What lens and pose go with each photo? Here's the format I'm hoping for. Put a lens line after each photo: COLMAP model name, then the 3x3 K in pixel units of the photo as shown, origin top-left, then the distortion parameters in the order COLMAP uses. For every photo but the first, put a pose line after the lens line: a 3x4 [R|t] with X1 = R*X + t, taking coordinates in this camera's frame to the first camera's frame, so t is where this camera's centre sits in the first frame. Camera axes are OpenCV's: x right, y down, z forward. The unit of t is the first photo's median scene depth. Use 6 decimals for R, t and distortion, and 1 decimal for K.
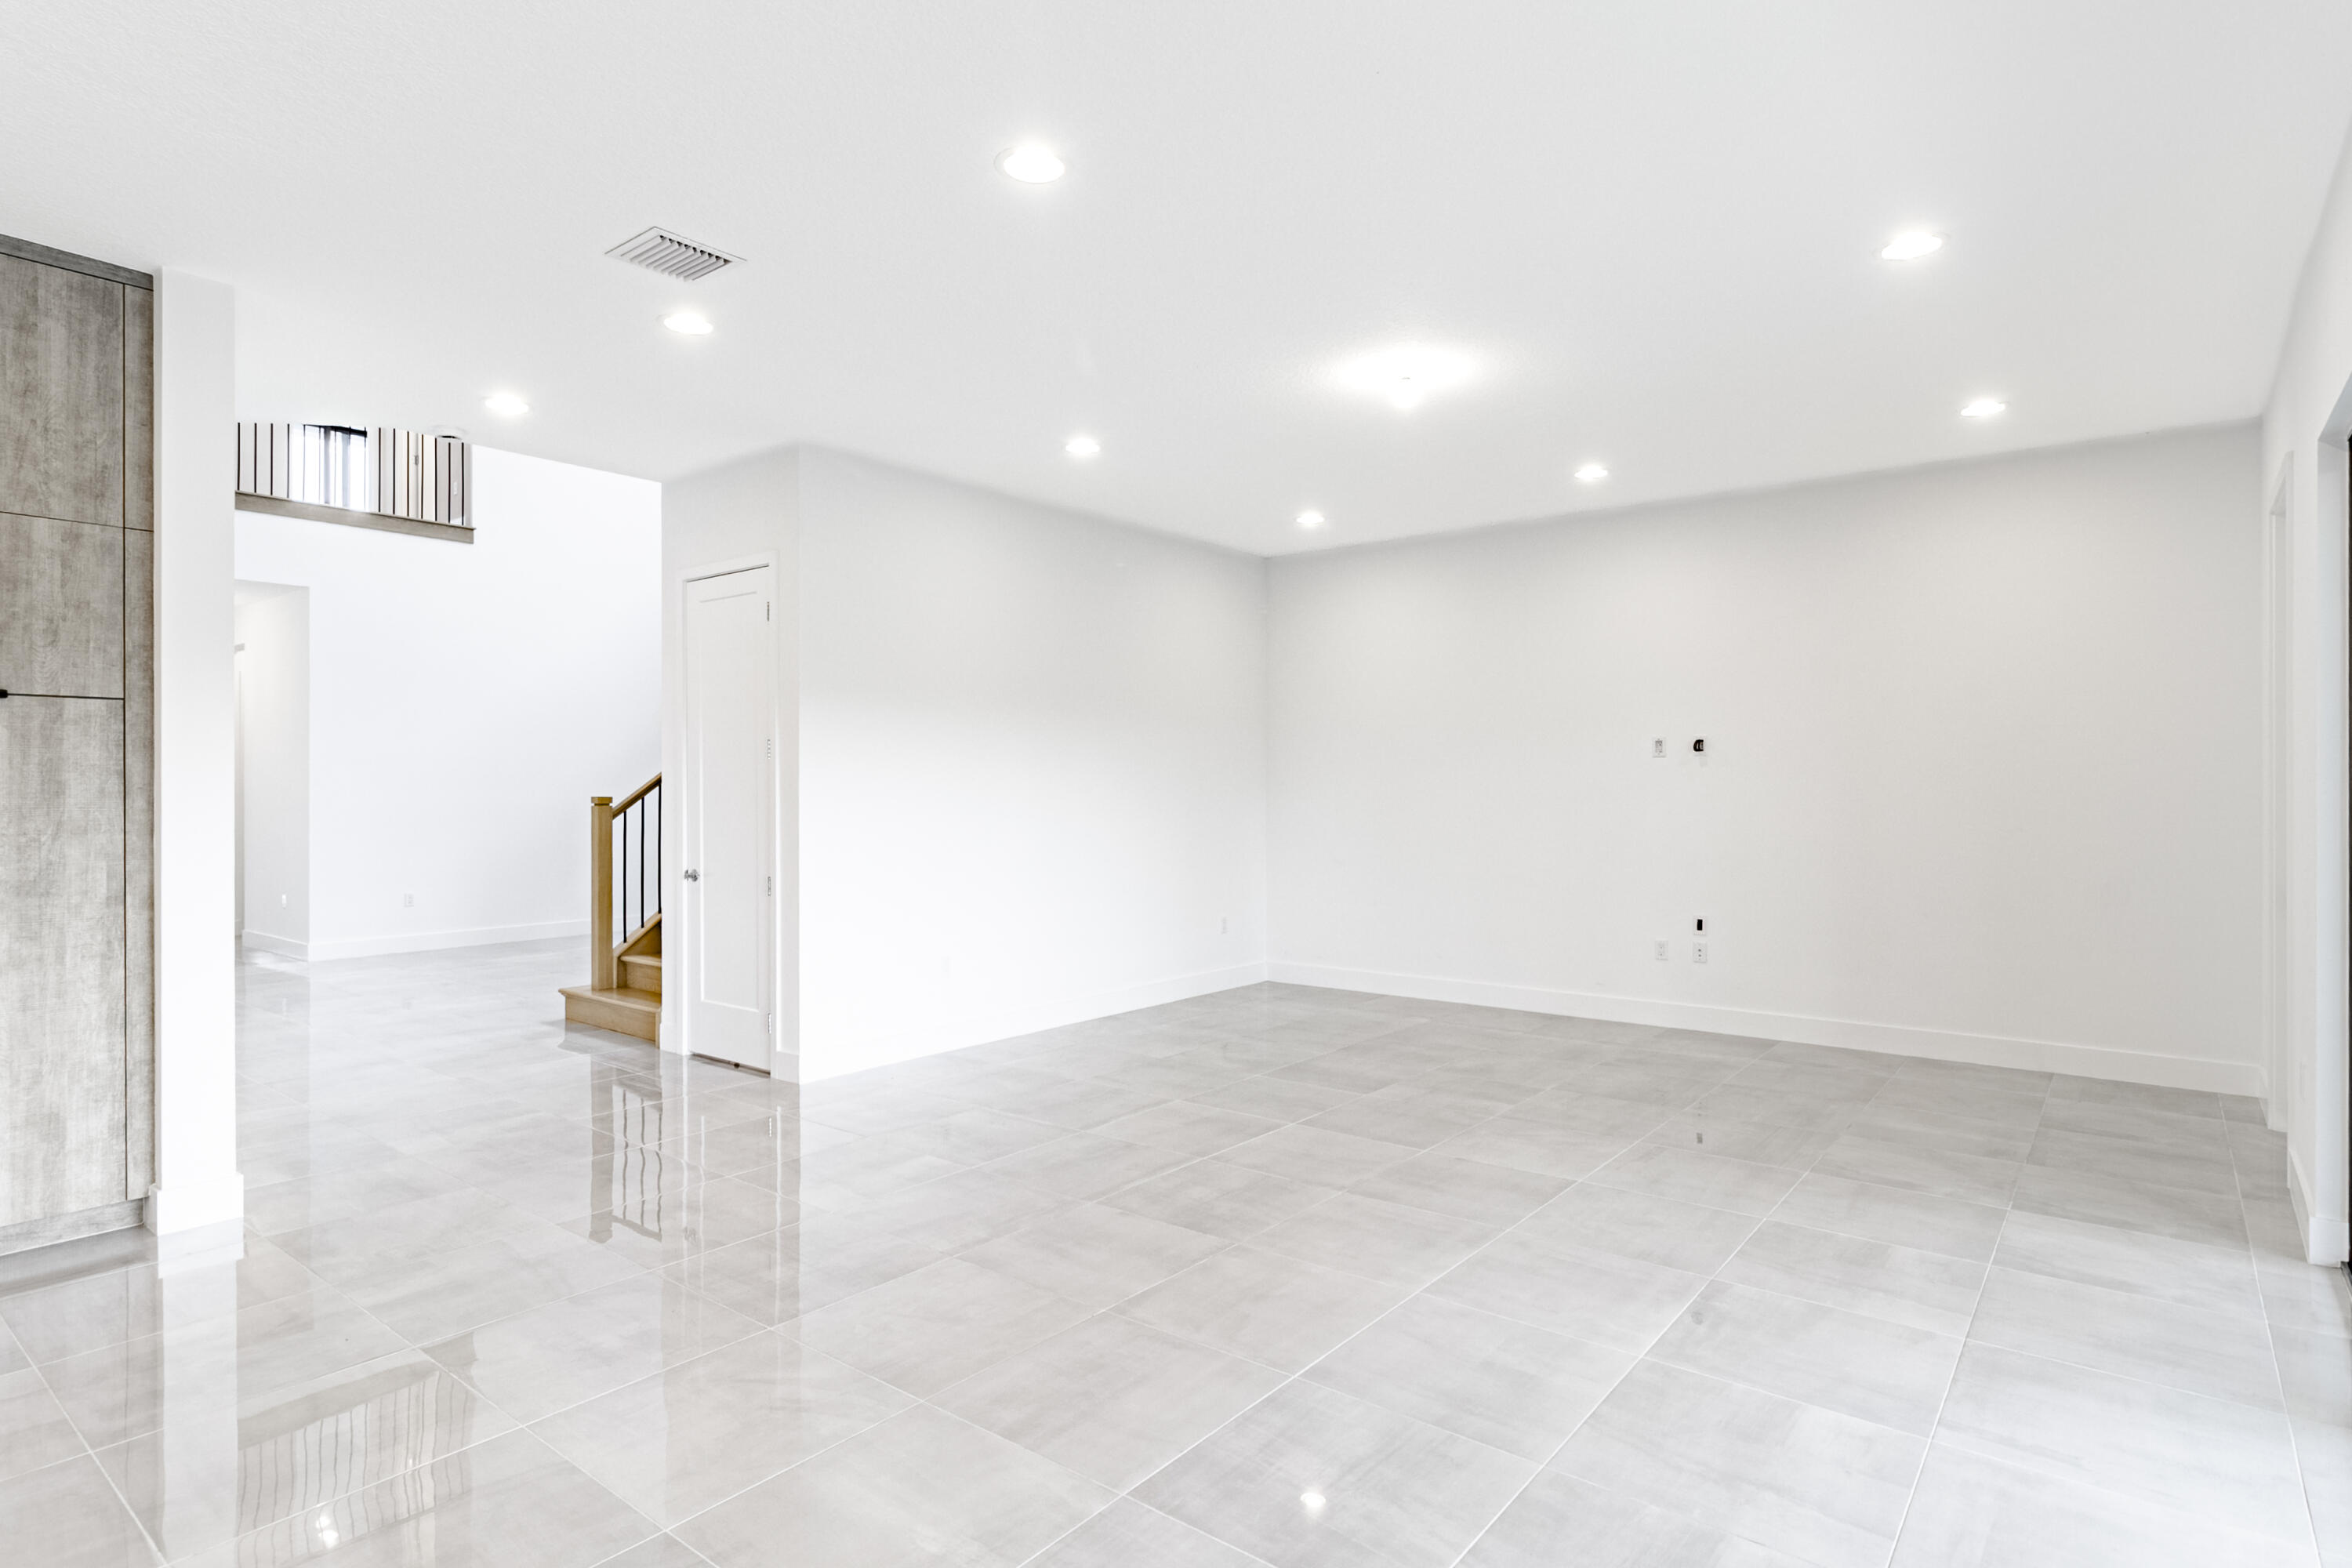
lens RADIAL K [[1226.2, 0, 1176.0], [0, 1226.2, 784.0], [0, 0, 1]] dist [0.000069, -0.000022]
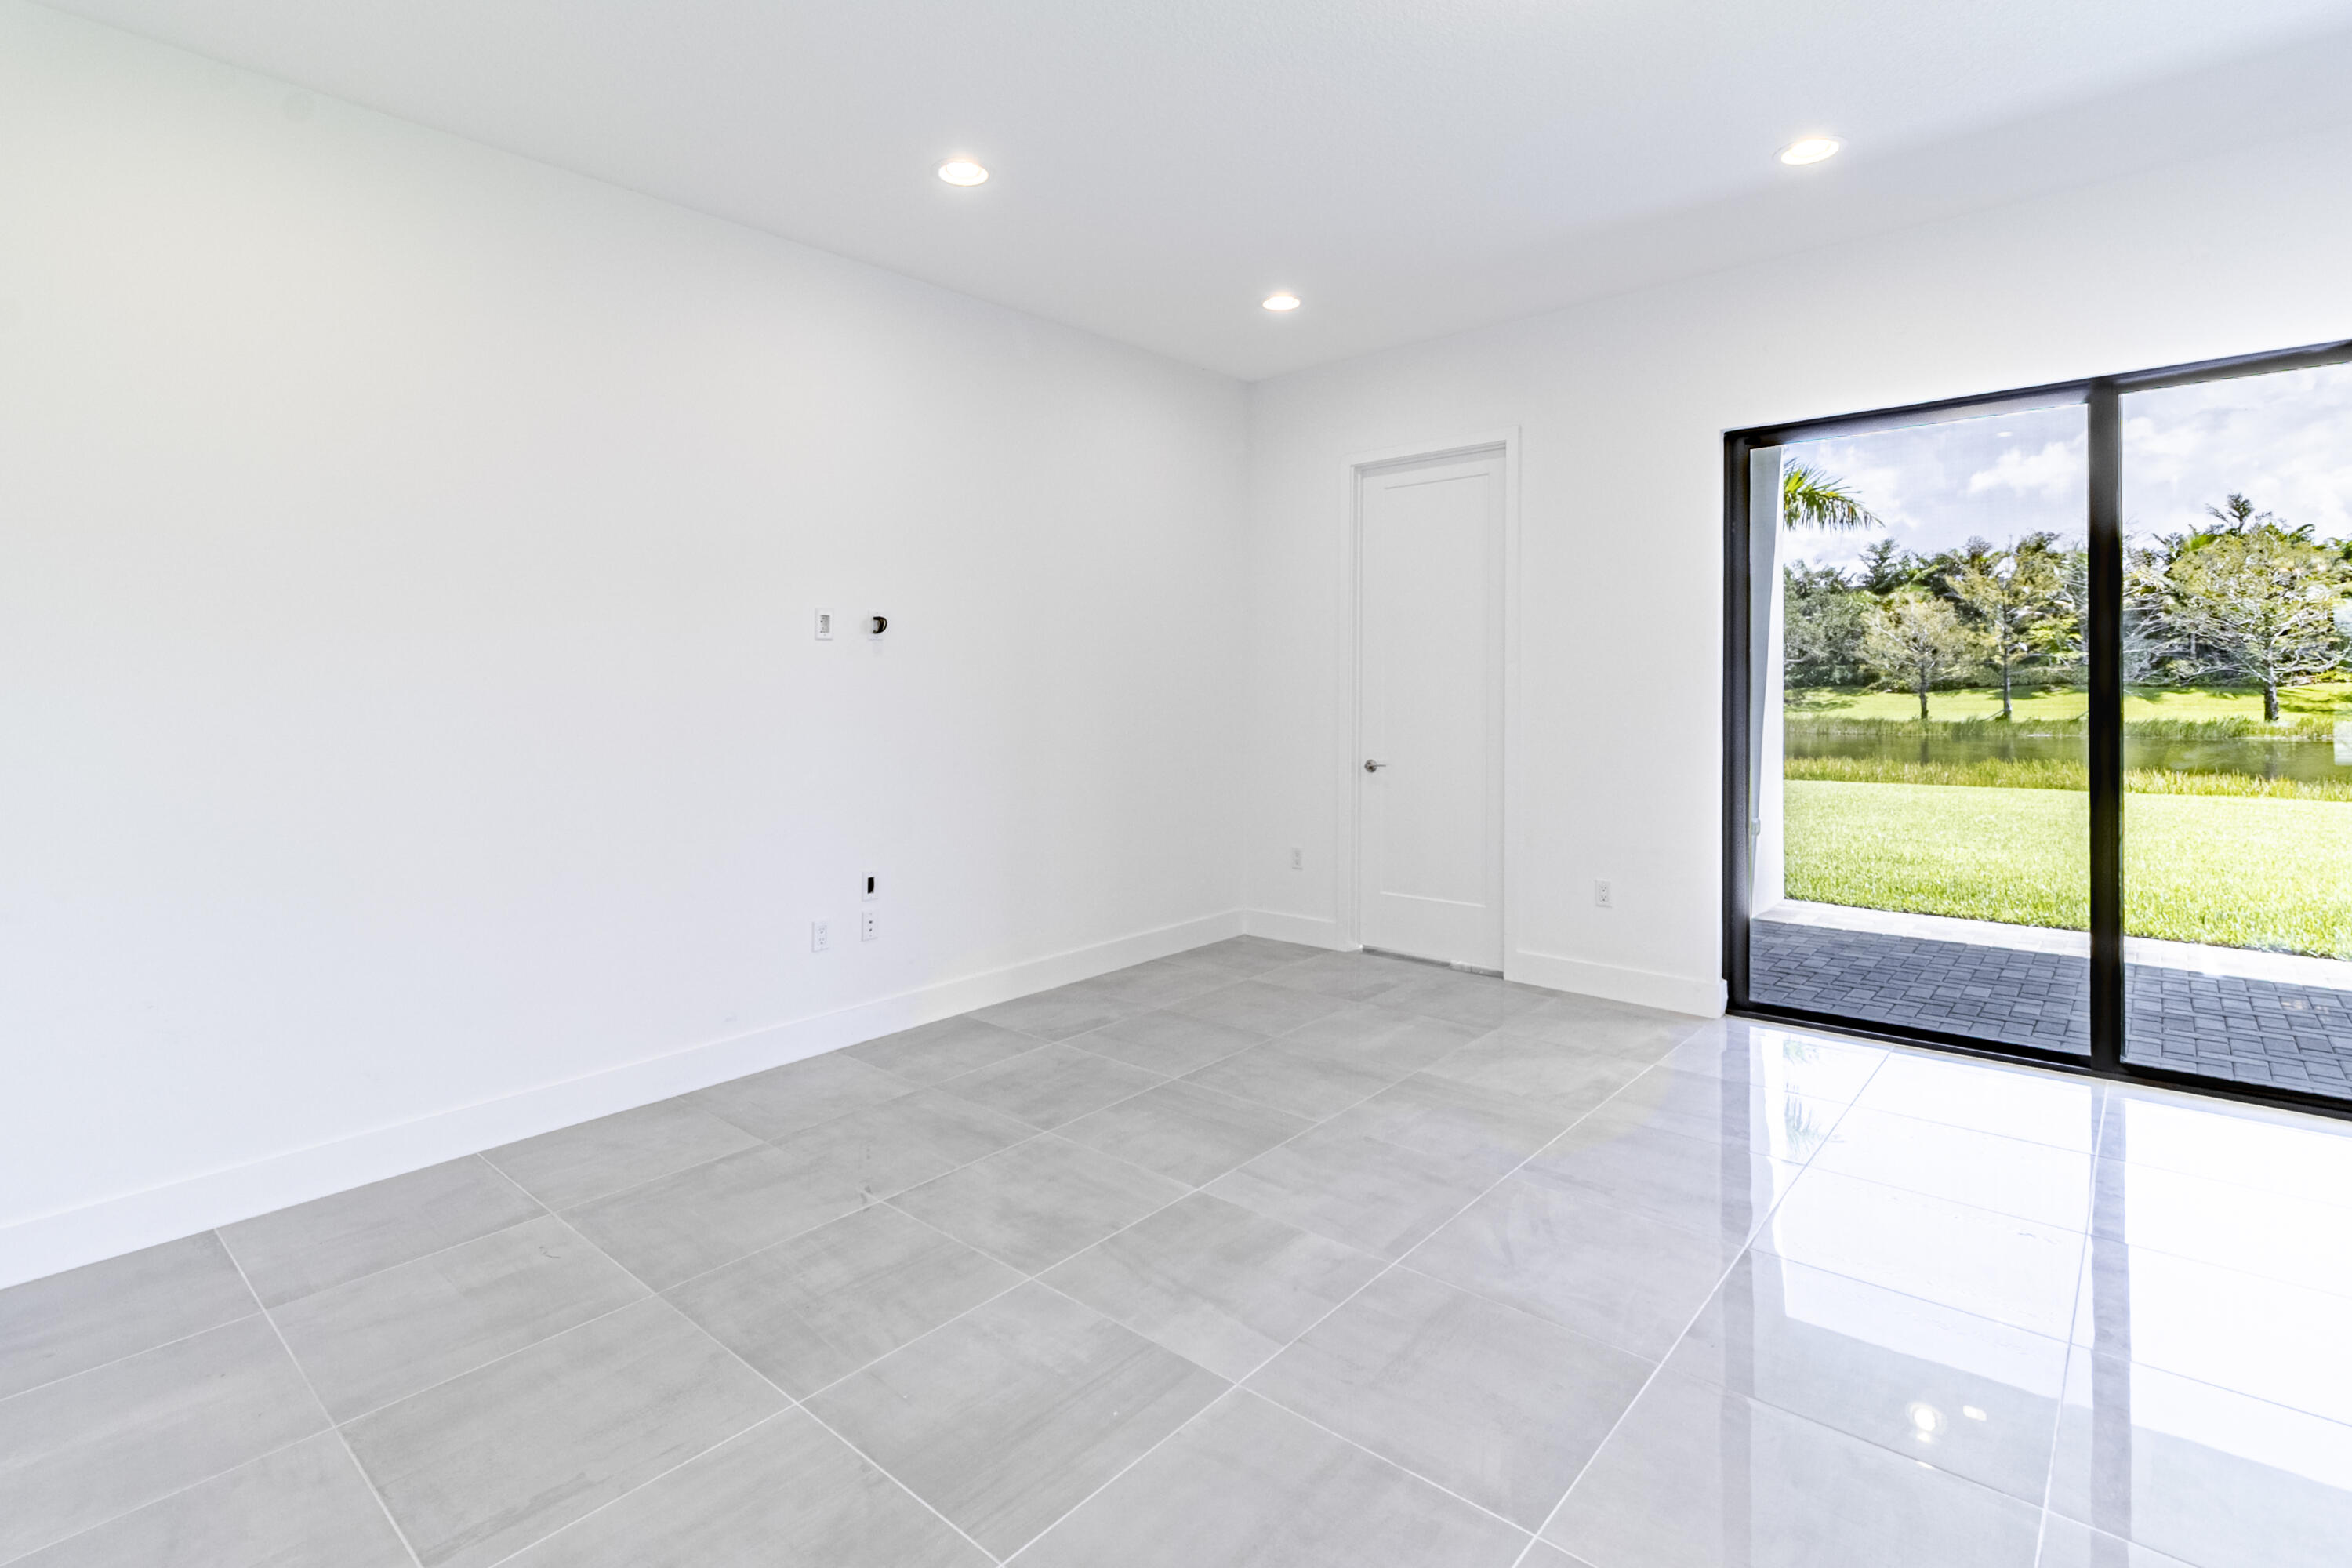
lens RADIAL K [[1093.0, 0, 1176.0], [0, 1093.0, 784.0], [0, 0, 1]] dist [-0.005547, -0.000578]
pose [[0.041095, -0.103205, 0.993811, -0.232095], [-0.001205, 0.994645, 0.103341, -0.009186], [-0.999155, -0.005444, 0.040750, 1.048157]]
